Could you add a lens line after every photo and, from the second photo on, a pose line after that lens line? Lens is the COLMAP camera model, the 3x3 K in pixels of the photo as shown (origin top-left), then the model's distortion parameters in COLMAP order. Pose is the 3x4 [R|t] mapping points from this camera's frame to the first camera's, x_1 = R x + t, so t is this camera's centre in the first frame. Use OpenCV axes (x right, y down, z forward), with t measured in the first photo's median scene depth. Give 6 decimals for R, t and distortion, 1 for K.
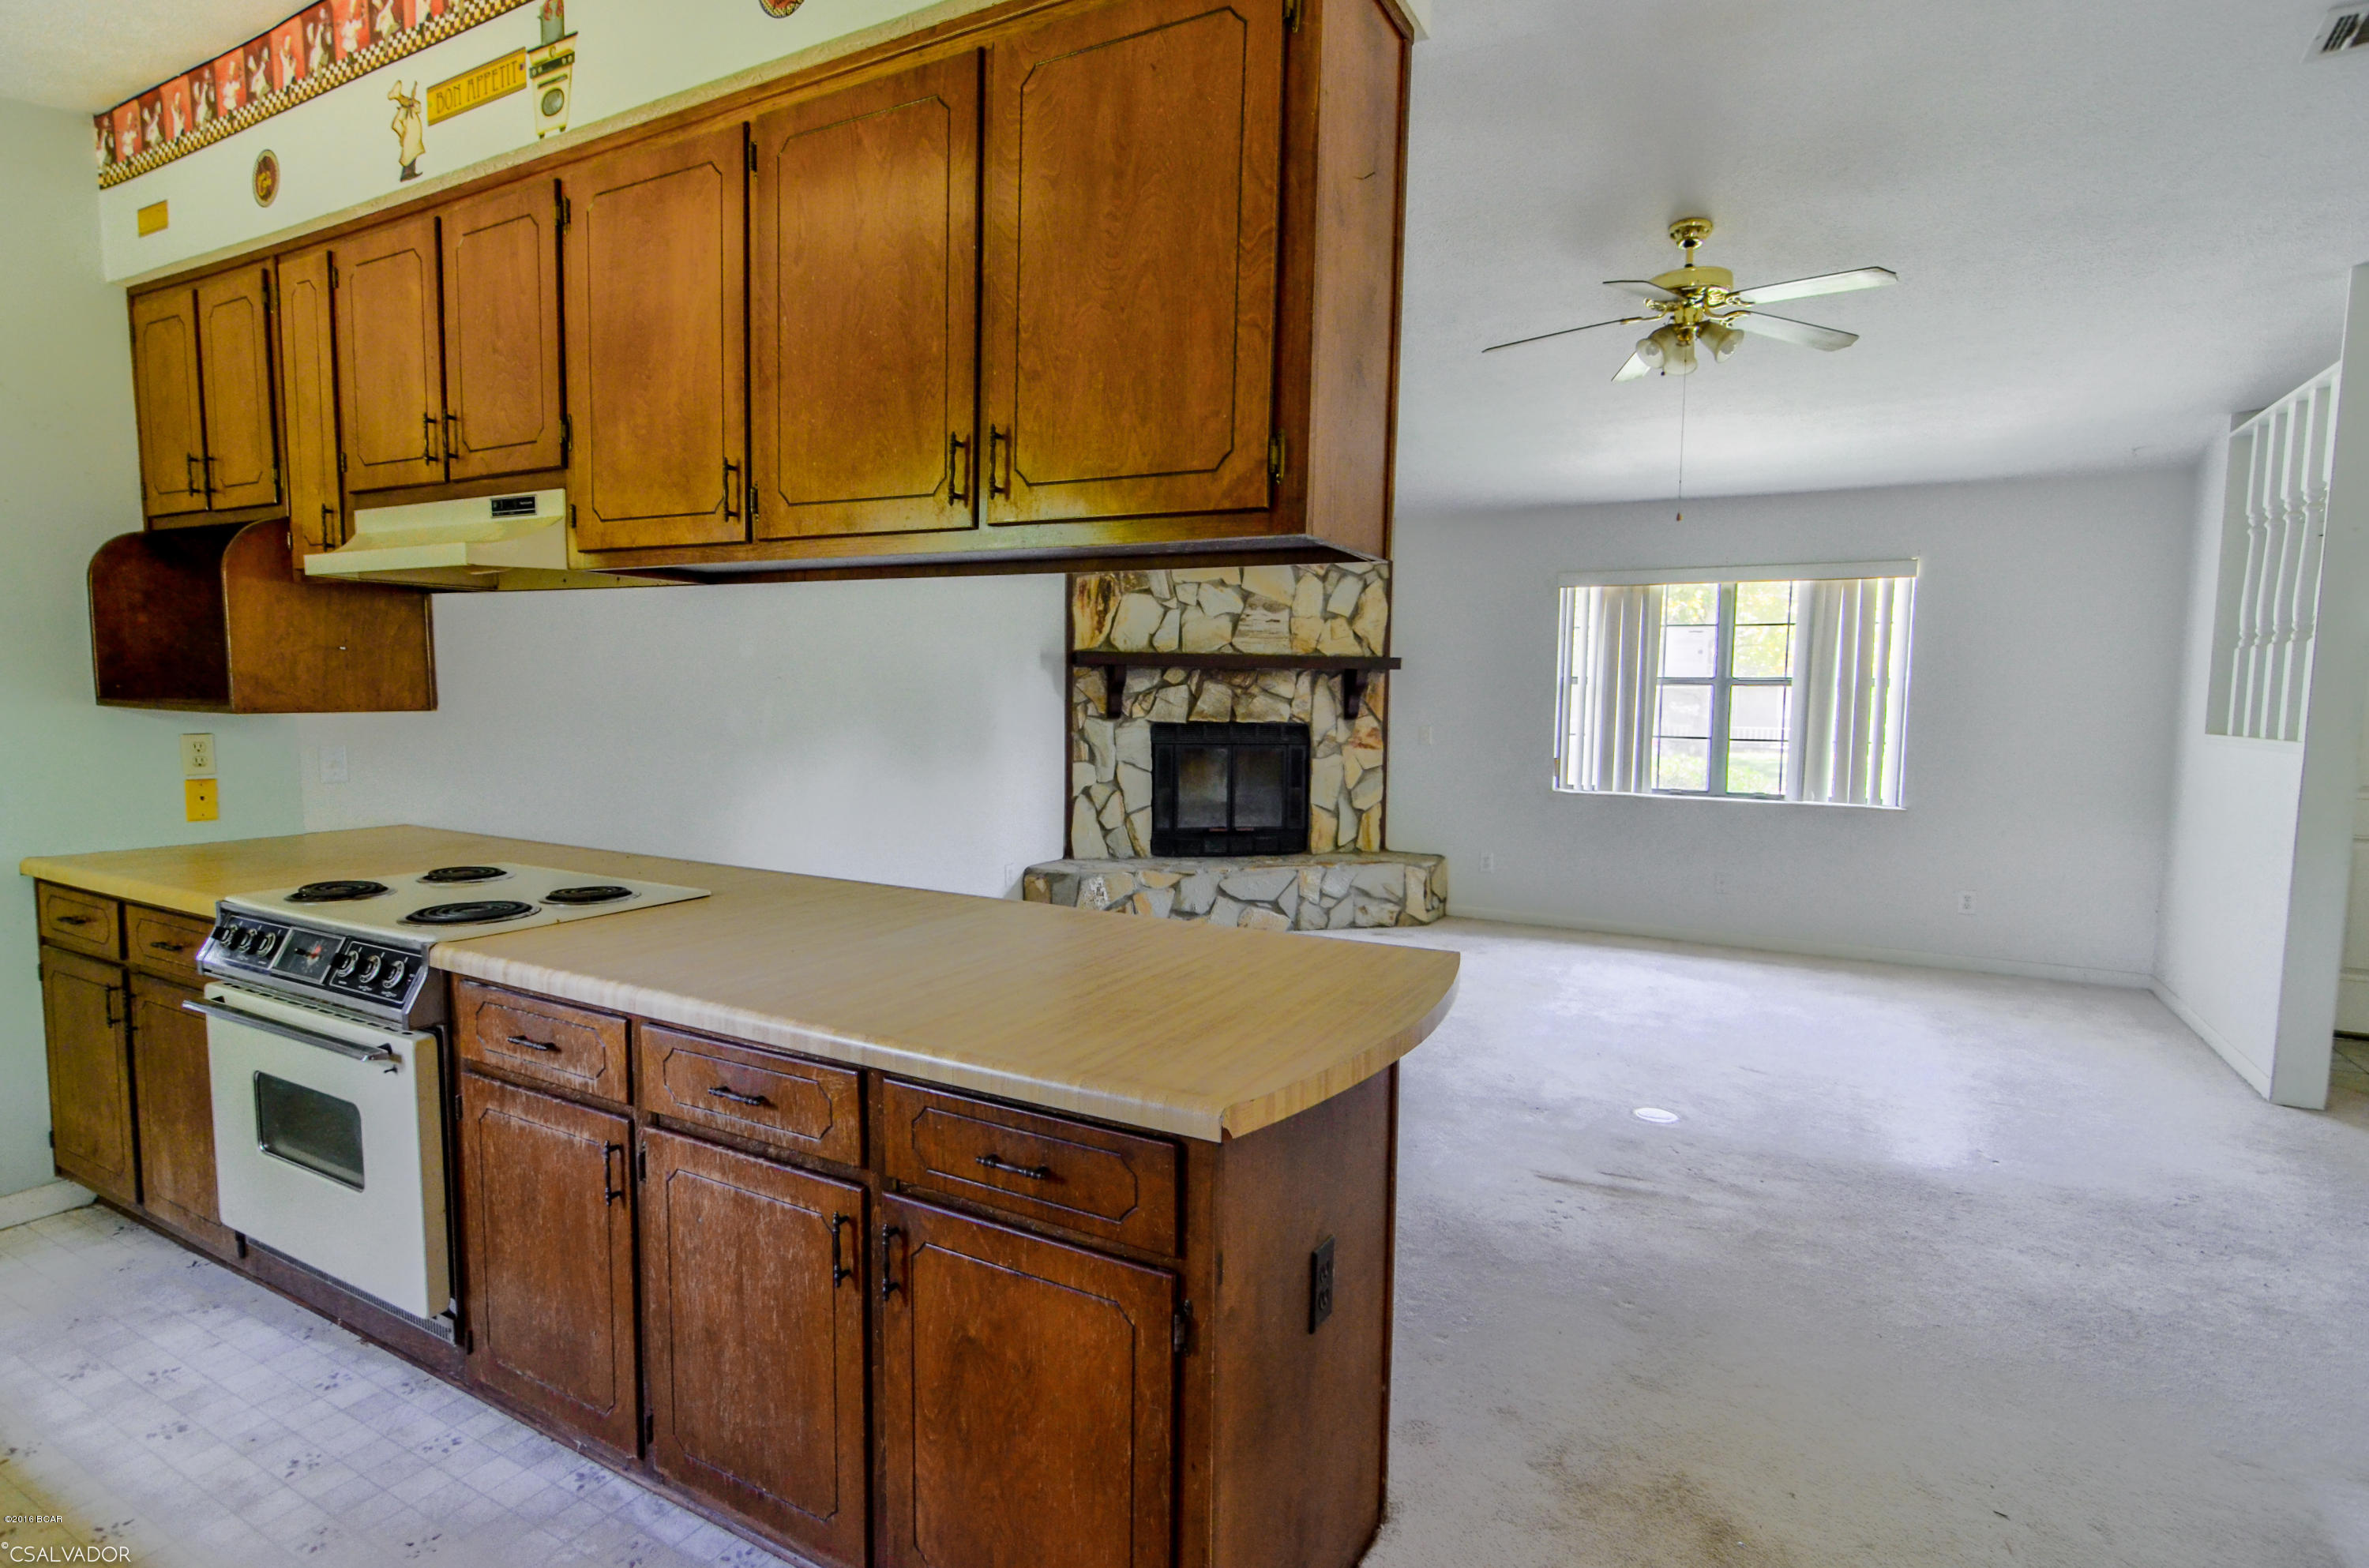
lens RADIAL K [[1173.9, 0, 1195.0], [0, 1173.9, 796.2], [0, 0, 1]] dist [0.001272, -0.000056]
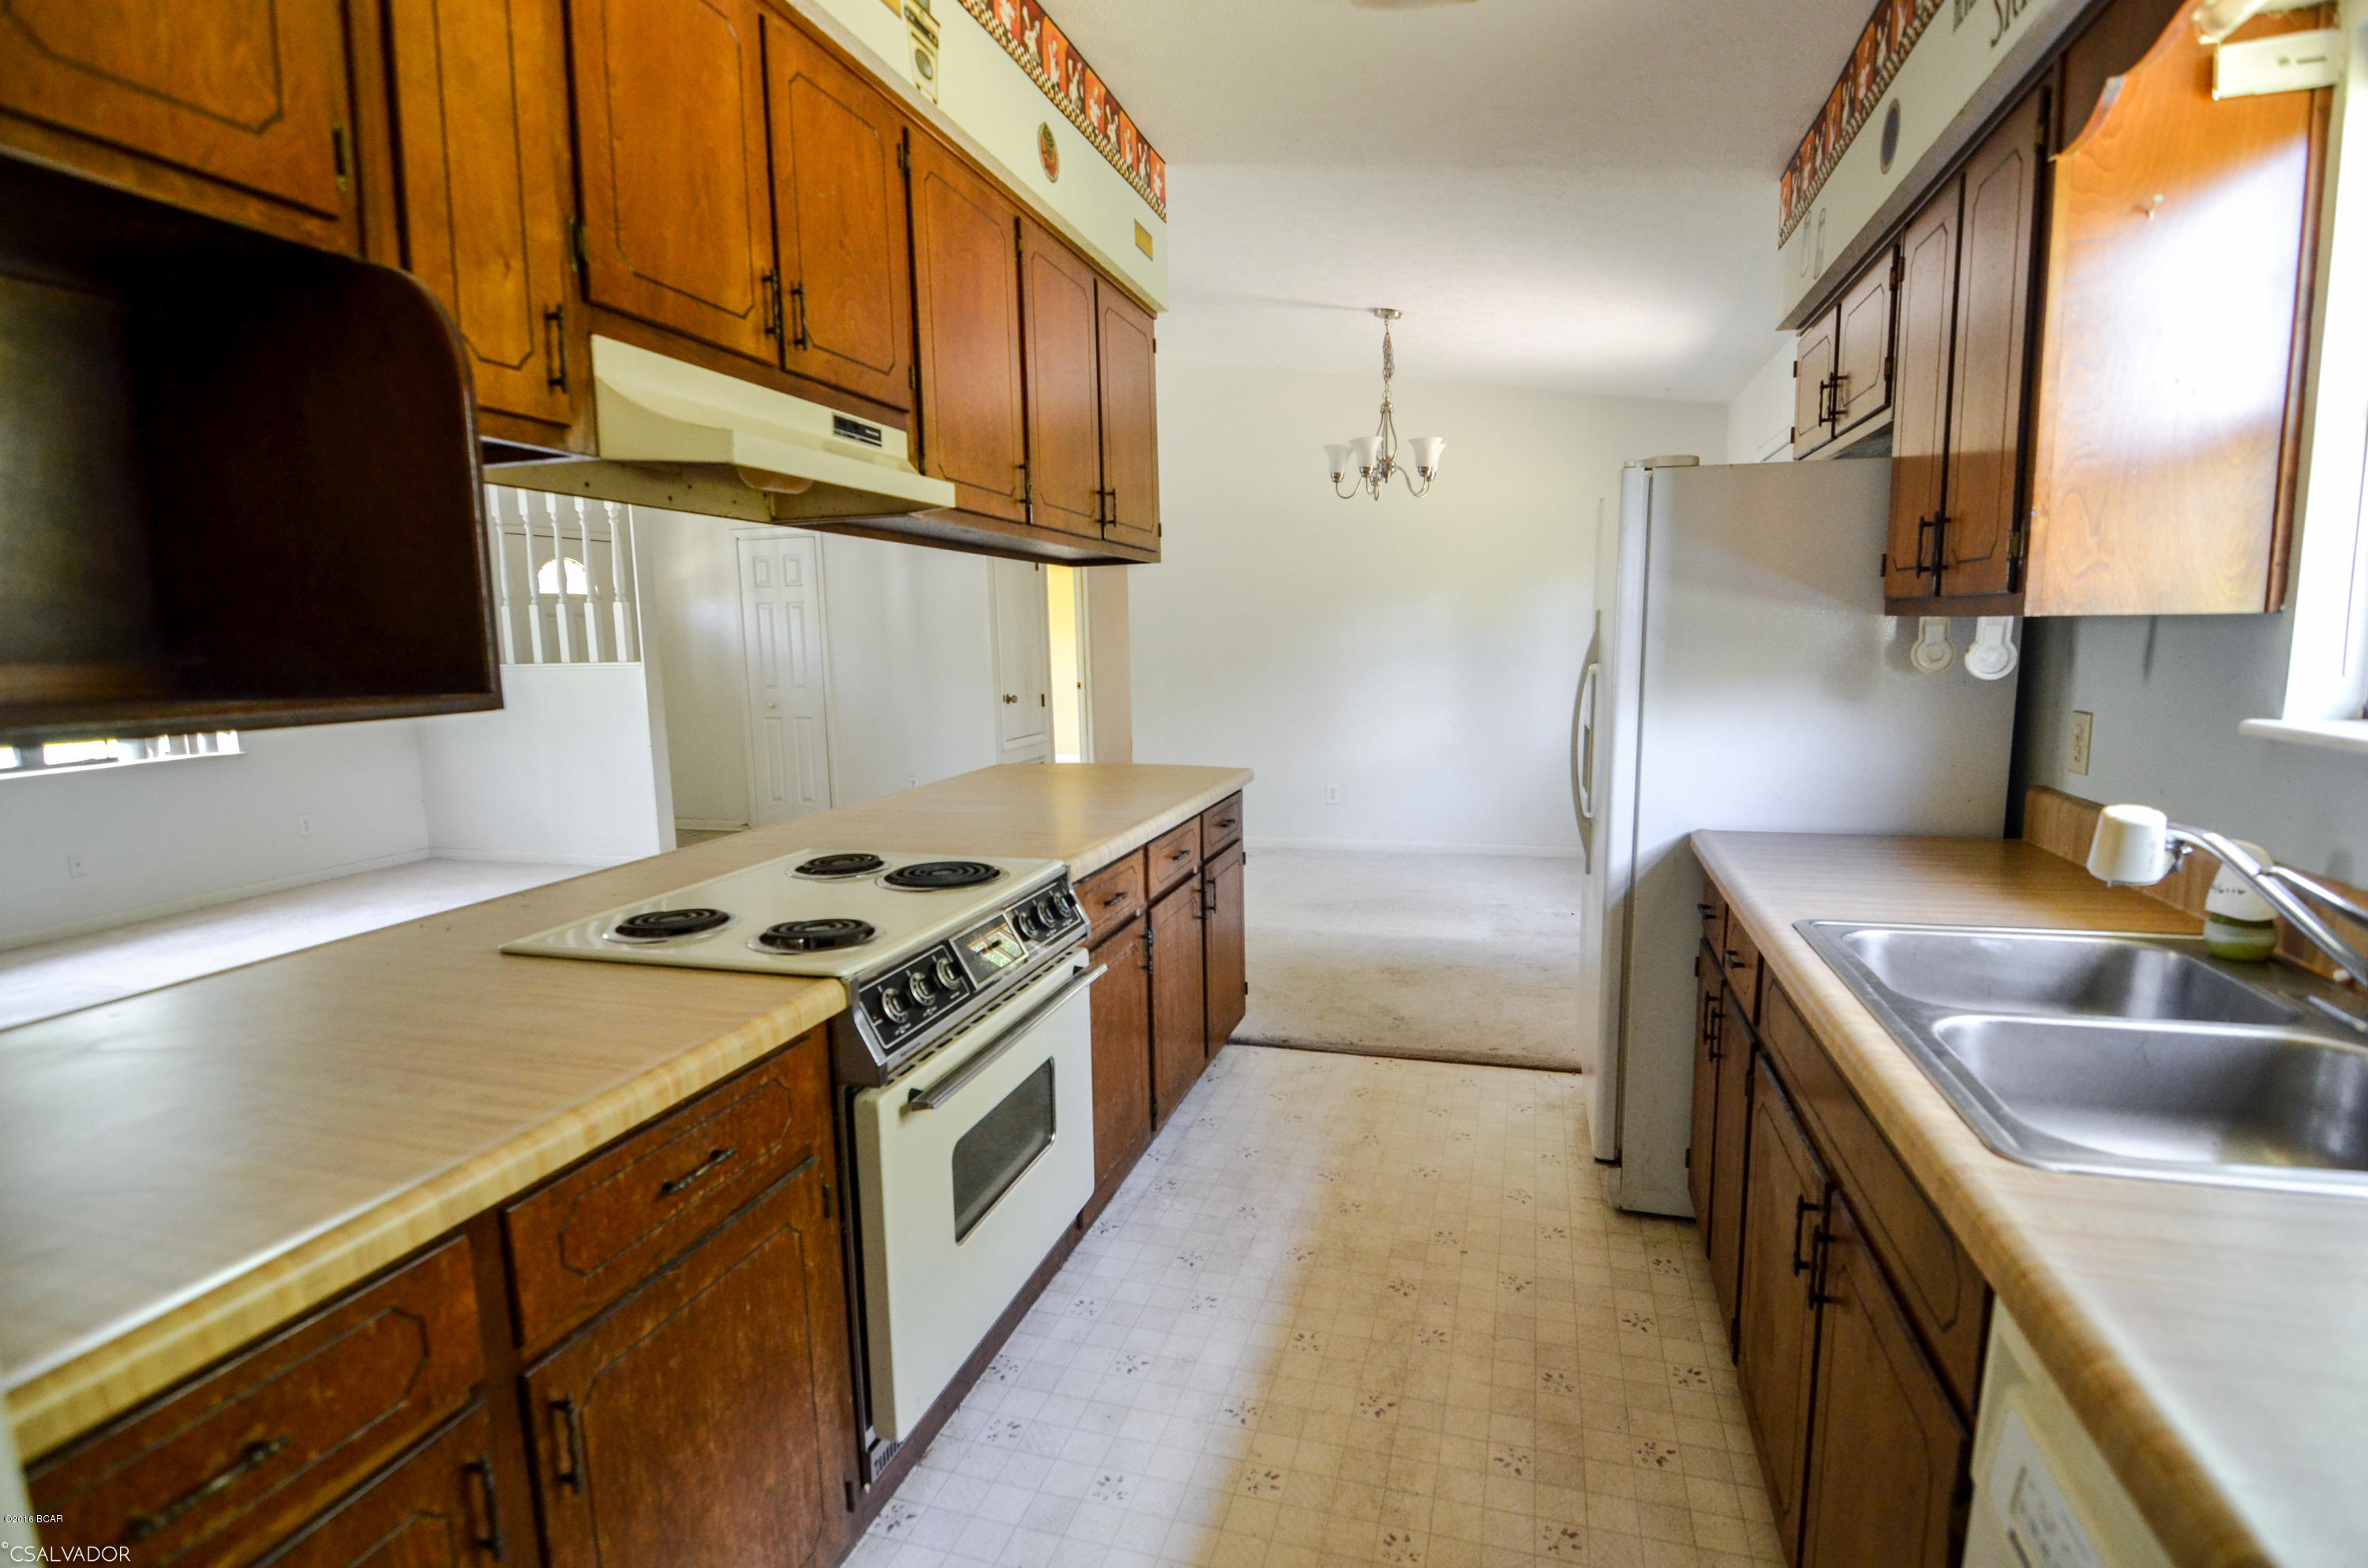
lens RADIAL K [[1130.8, 0, 1183.9], [0, 1130.8, 797.2], [0, 0, 1]] dist [-0.008225, -0.009966]
pose [[-0.203779, -0.148524, 0.967685, -0.636774], [0.103337, 0.979641, 0.172119, -0.041109], [-0.973548, 0.135072, -0.184282, 0.405243]]
